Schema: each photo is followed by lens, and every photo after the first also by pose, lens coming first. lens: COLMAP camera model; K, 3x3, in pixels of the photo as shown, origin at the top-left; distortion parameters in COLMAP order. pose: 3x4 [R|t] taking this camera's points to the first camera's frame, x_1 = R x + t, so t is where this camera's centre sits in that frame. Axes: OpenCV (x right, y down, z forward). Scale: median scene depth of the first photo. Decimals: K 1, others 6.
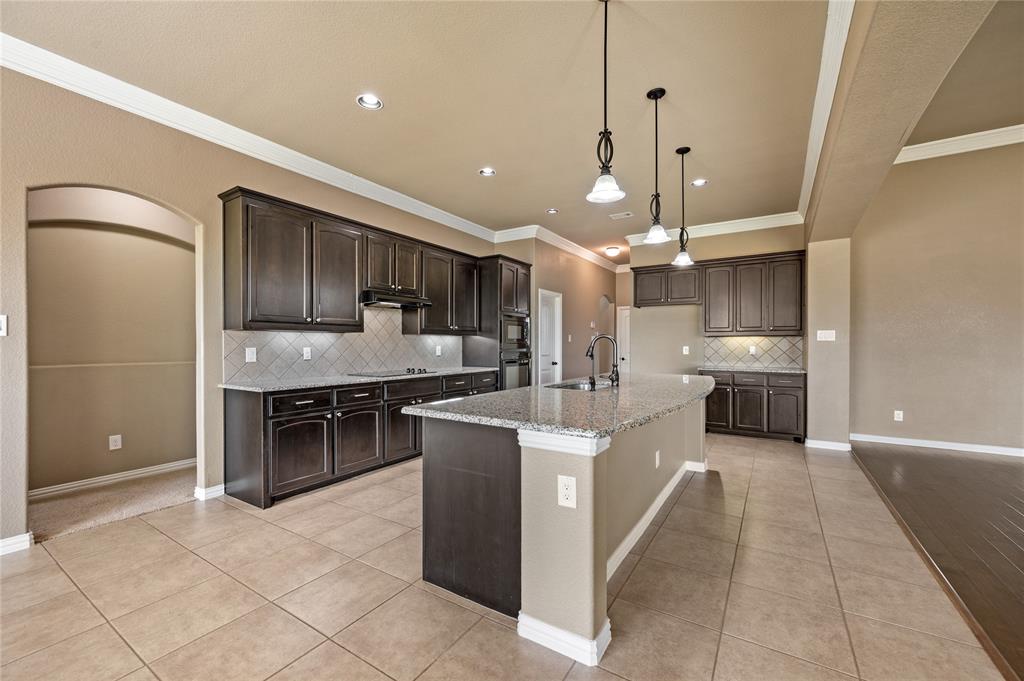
lens RADIAL K [[407.6, 0, 515.1], [0, 407.6, 344.1], [0, 0, 1]] dist [0.000378, 0.000024]
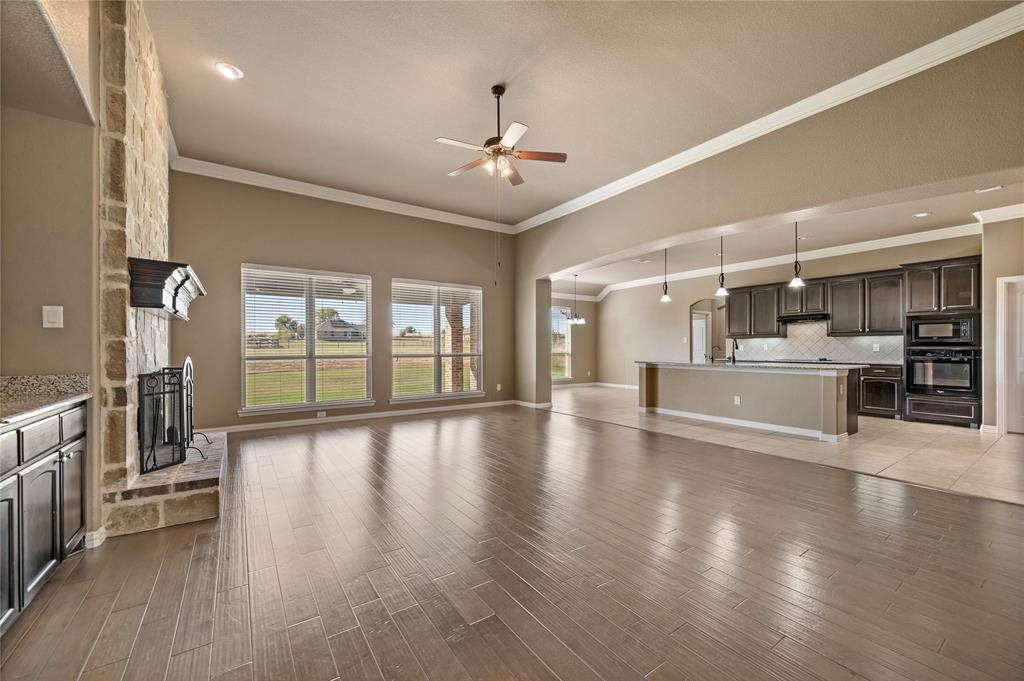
lens RADIAL K [[405.8, 0, 515.9], [0, 405.8, 348.8], [0, 0, 1]] dist [-0.000419, -0.000002]
pose [[-0.385292, 0.004032, -0.922786, 1.960407], [0.003216, 0.999990, 0.003027, 0.015972], [0.922789, -0.001801, -0.385302, 0.592020]]
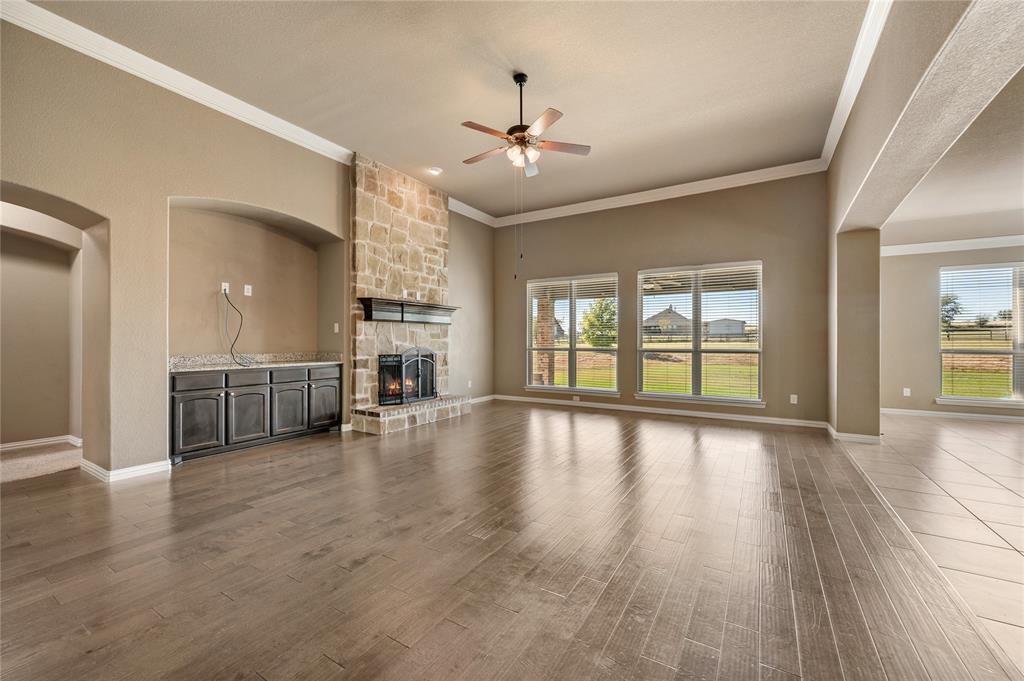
lens RADIAL K [[405.2, 0, 515.0], [0, 405.2, 341.2], [0, 0, 1]] dist [-0.001100, -0.000070]
pose [[-0.999813, -0.000971, -0.019318, 1.135495], [-0.000914, 0.999995, -0.002951, 0.017555], [0.019321, -0.002933, -0.999809, 1.107129]]
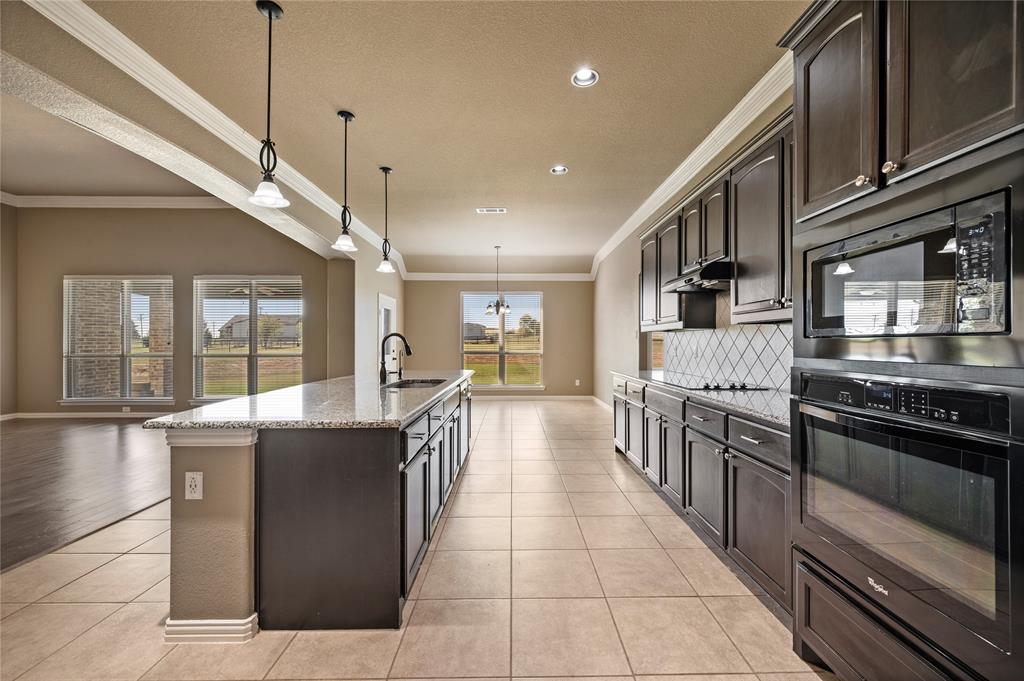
lens RADIAL K [[405.2, 0, 515.0], [0, 405.2, 341.2], [0, 0, 1]] dist [-0.001100, -0.000070]
pose [[-0.839197, -0.002482, -0.543821, 0.403670], [0.001506, 0.999975, -0.006887, 0.003562], [0.543825, -0.006599, -0.839173, 1.544284]]
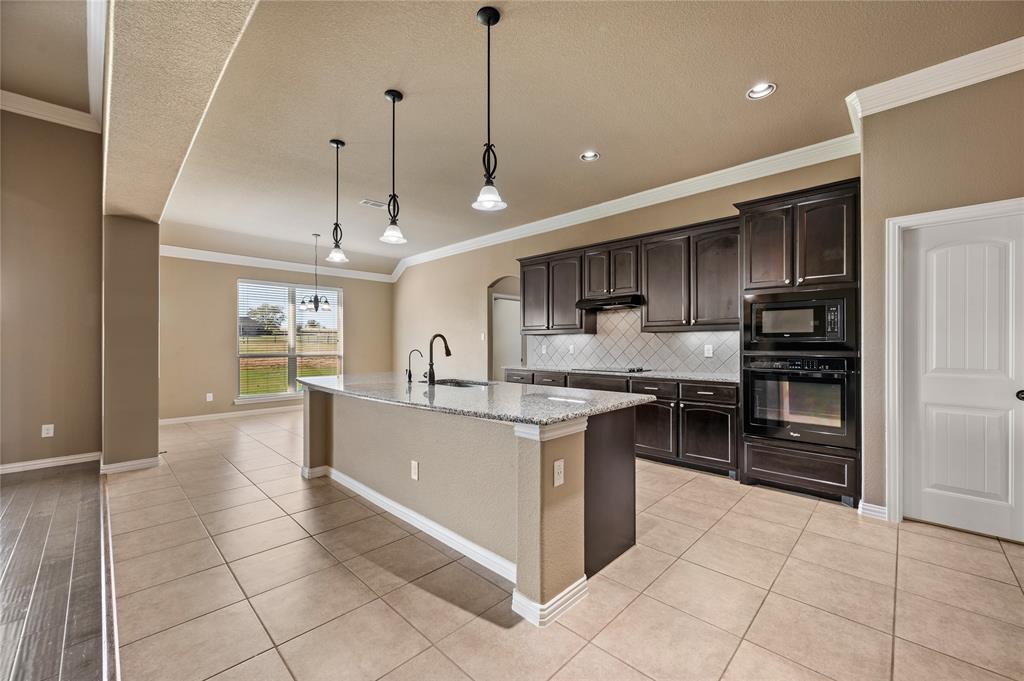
lens RADIAL K [[407.6, 0, 515.1], [0, 407.6, 344.1], [0, 0, 1]] dist [0.000378, 0.000024]
pose [[-0.207162, 0.002910, -0.978302, 0.907622], [0.002879, 0.999993, 0.002365, -0.000477], [0.978302, -0.002326, -0.207169, 1.074720]]
